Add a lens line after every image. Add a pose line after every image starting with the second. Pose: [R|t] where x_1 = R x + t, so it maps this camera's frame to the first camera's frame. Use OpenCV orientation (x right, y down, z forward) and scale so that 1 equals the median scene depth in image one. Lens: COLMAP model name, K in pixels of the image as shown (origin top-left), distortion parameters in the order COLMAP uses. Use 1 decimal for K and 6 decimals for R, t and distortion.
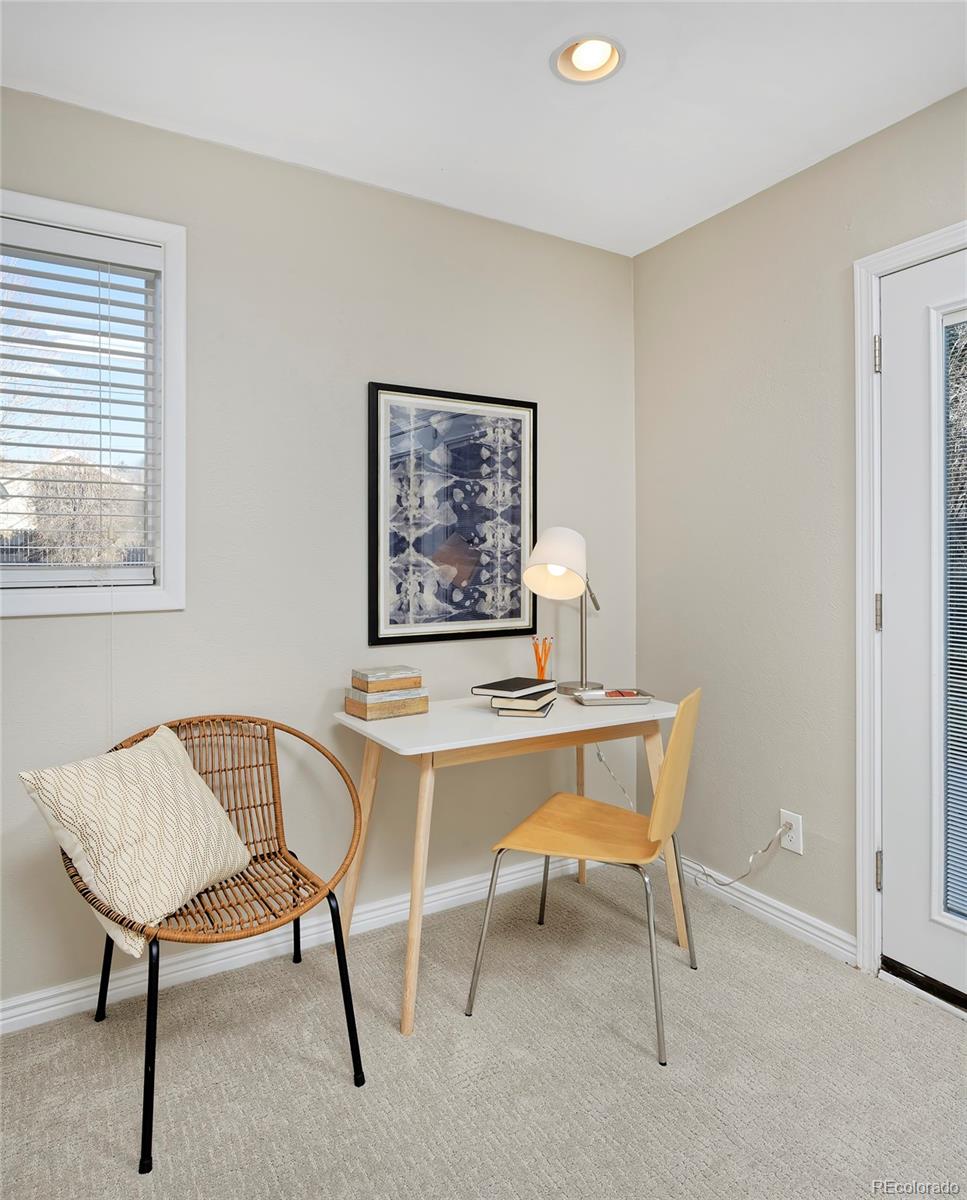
lens RADIAL K [[736.9, 0, 477.4], [0, 736.9, 558.3], [0, 0, 1]] dist [0.001091, -0.001996]
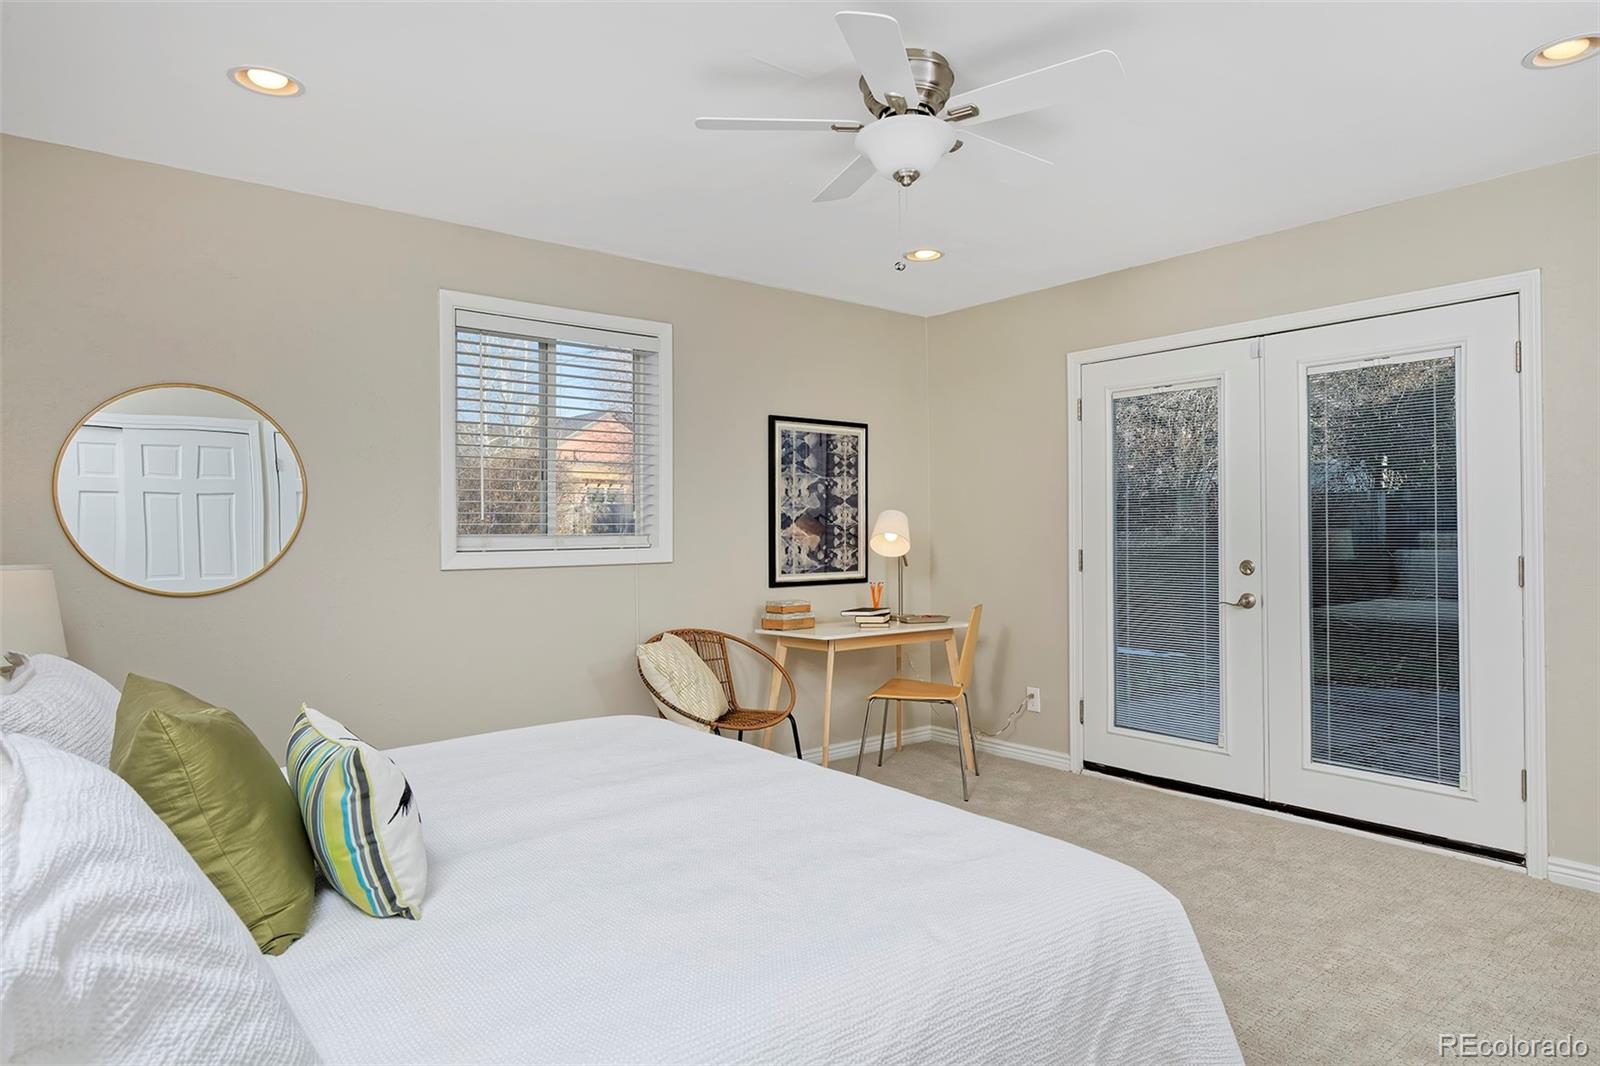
lens RADIAL K [[943.3, 0, 805.8], [0, 943.3, 540.7], [0, 0, 1]] dist [0.006473, 0.000477]
pose [[0.988140, -0.006732, 0.153407, -0.369394], [0.005750, 0.999960, 0.006845, 0.008043], [-0.153447, -0.005882, 0.988139, -0.933806]]
